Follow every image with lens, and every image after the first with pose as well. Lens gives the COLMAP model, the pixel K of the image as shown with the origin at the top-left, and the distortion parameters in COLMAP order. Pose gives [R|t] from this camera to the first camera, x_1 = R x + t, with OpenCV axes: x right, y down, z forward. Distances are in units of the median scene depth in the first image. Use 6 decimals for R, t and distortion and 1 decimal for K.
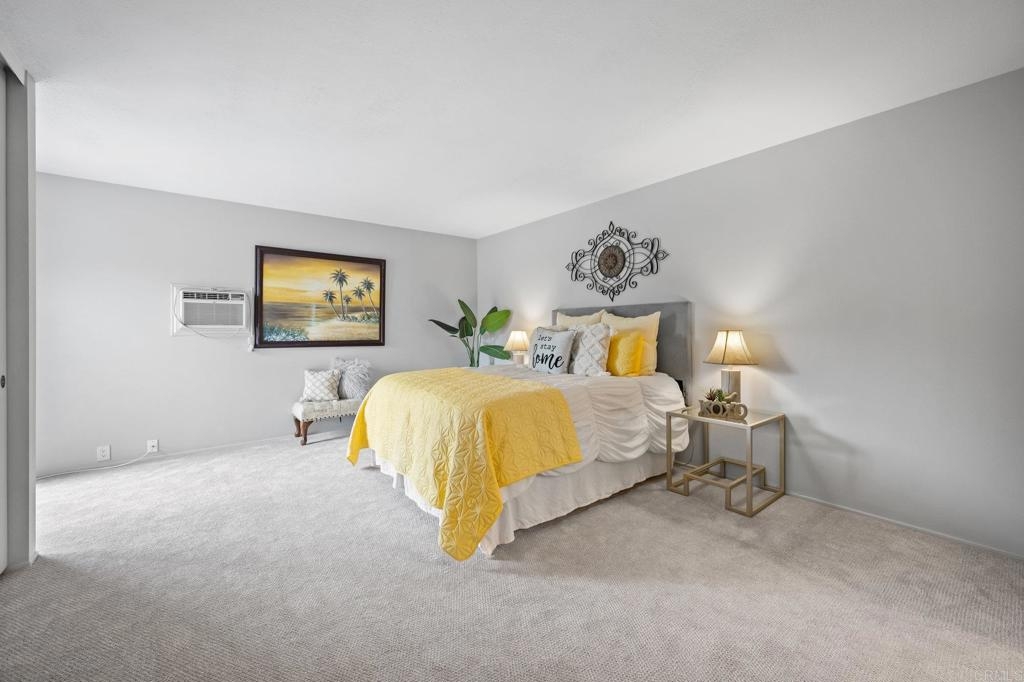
lens RADIAL K [[407.4, 0, 517.0], [0, 407.4, 336.3], [0, 0, 1]] dist [-0.003431, 0.000137]
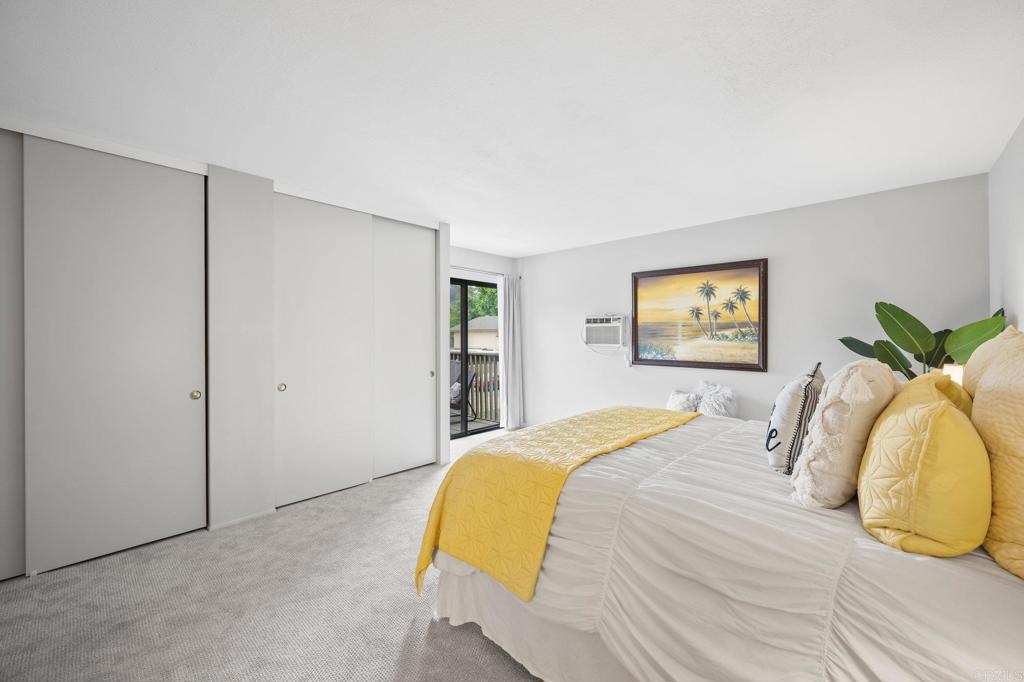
lens RADIAL K [[407.4, 0, 513.4], [0, 407.4, 339.2], [0, 0, 1]] dist [-0.003431, 0.000137]
pose [[0.144435, 0.009688, -0.989467, 0.383925], [-0.016020, 0.999844, 0.007452, -0.039414], [0.989385, 0.014775, 0.144568, 0.465103]]
